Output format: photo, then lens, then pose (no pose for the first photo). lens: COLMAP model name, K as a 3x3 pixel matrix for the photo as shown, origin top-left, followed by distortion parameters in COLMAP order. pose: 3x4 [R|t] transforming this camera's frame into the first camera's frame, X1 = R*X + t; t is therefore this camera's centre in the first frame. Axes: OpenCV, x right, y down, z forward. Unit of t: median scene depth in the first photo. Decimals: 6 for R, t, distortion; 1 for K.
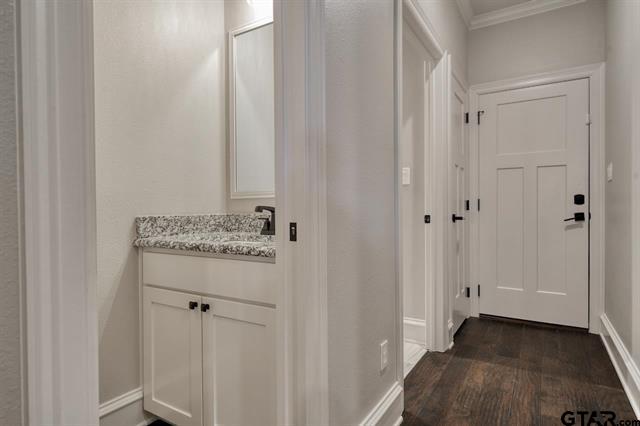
lens RADIAL K [[359.6, 0, 320.0], [0, 359.6, 213.0], [0, 0, 1]] dist [-0.045316, -0.000162]
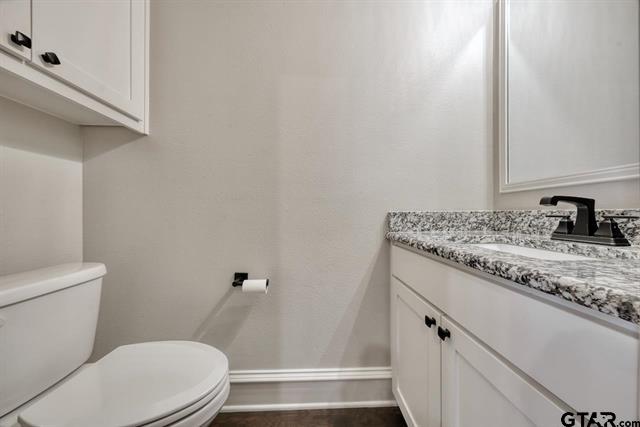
lens RADIAL K [[215.2, 0, 320.0], [0, 215.2, 213.5], [0, 0, 1]] dist [0.000460, 0.000075]
pose [[0.565404, 0.008315, -0.824772, -0.078267], [-0.010917, 0.999937, 0.002598, 0.014583], [0.824742, 0.007535, 0.565460, 0.413244]]
